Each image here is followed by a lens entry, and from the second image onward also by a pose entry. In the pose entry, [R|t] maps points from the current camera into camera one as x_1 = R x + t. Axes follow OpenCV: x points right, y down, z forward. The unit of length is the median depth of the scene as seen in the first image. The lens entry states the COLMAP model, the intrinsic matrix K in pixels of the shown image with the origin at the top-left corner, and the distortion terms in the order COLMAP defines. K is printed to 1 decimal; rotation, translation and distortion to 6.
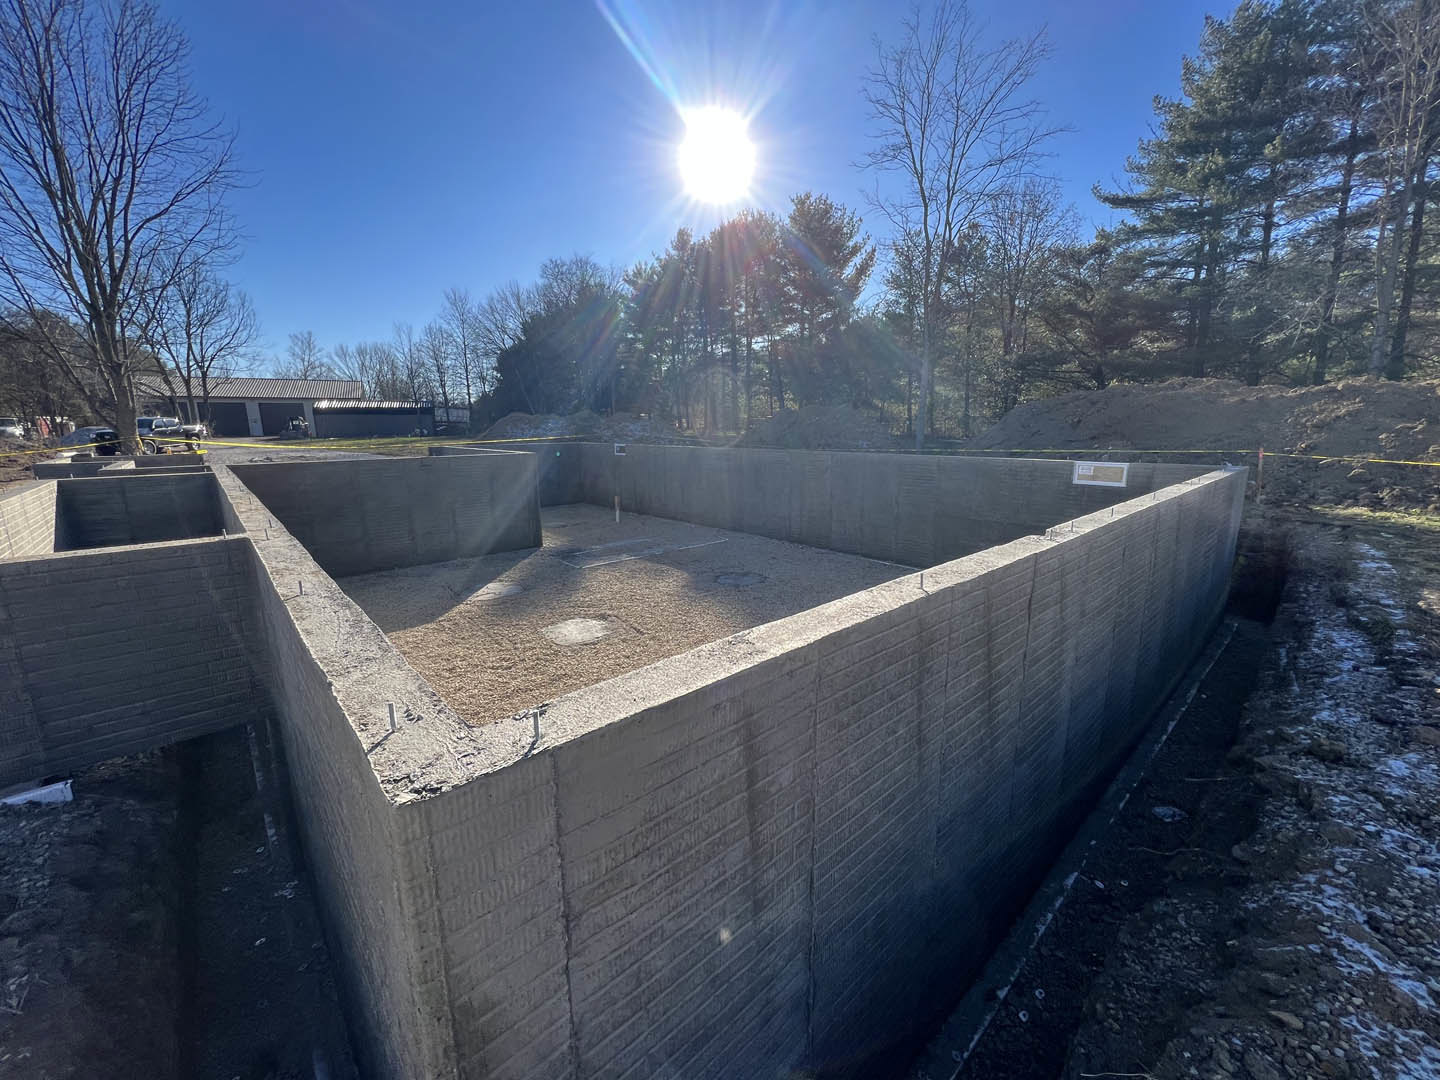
lens RADIAL K [[572.0, 0, 724.4], [0, 572.0, 539.6], [0, 0, 1]] dist [-0.001367, -0.000838]
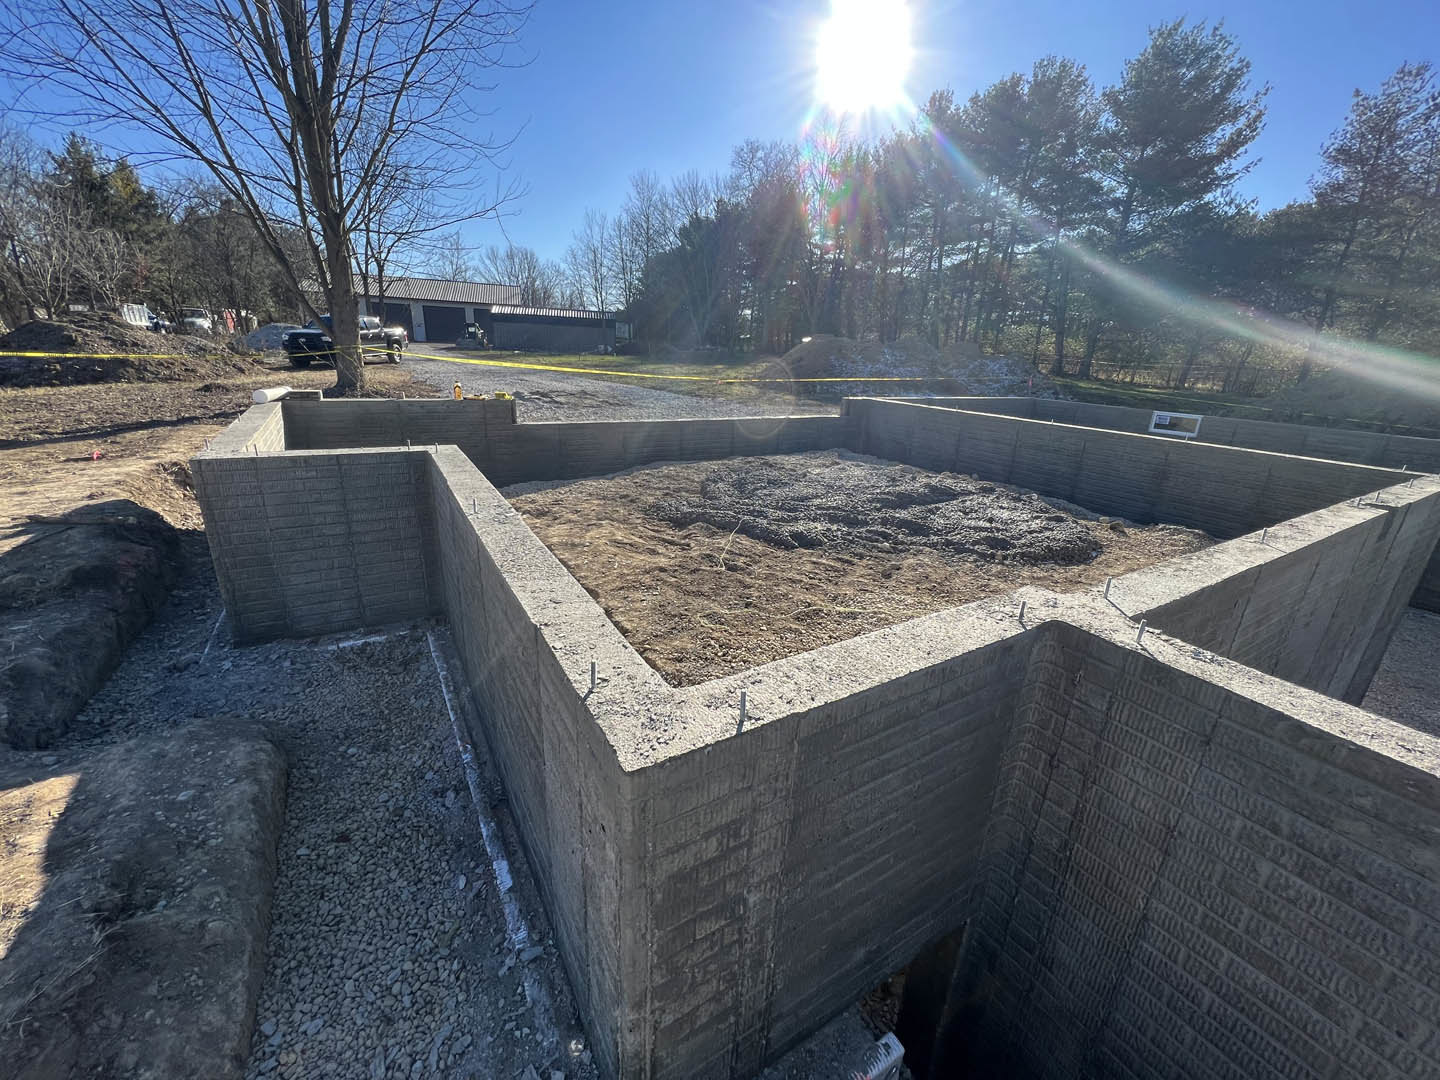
lens RADIAL K [[572.0, 0, 727.3], [0, 572.0, 540.9], [0, 0, 1]] dist [-0.001367, -0.000838]
pose [[0.982117, 0.108884, -0.153590, -0.567294], [-0.089114, 0.987473, 0.130218, -0.096978], [0.165844, -0.114202, 0.979517, 0.478077]]
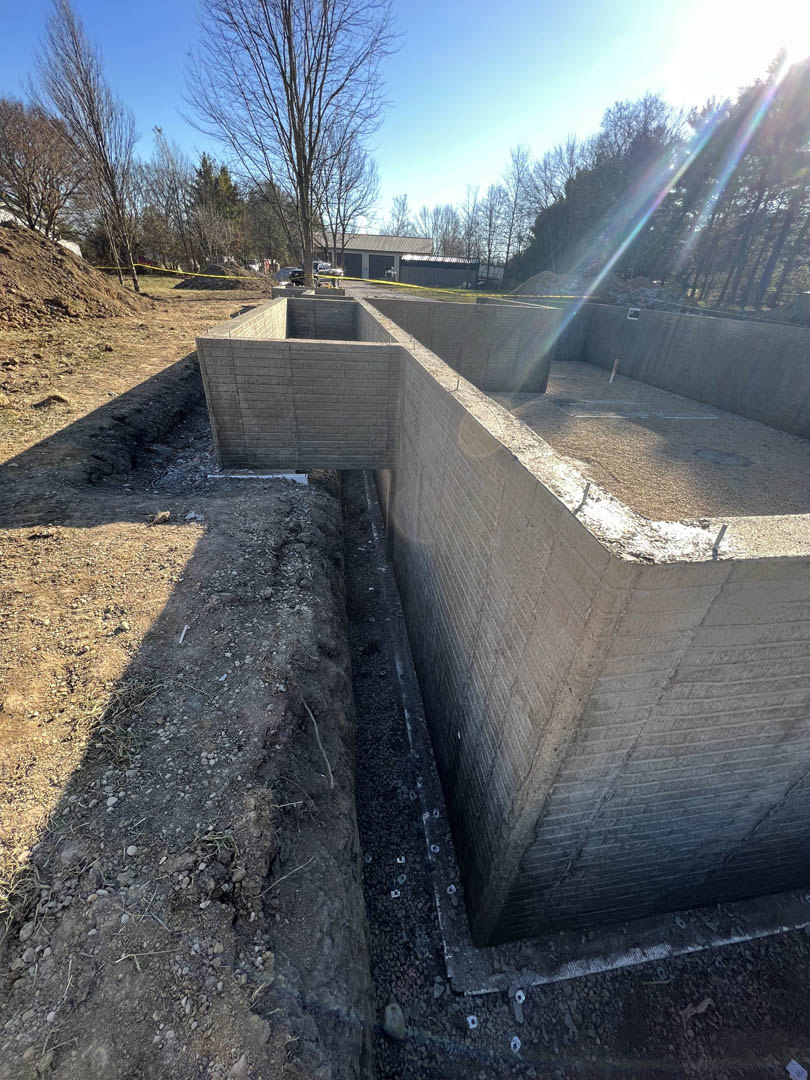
lens RADIAL K [[430.7, 0, 407.4], [0, 430.7, 541.5], [0, 0, 1]] dist [-0.001764, -0.000193]
pose [[0.829060, 0.335128, -0.447604, -0.031636], [-0.168587, 0.913055, 0.371360, 0.008328], [0.533141, -0.232420, 0.813475, -0.002402]]
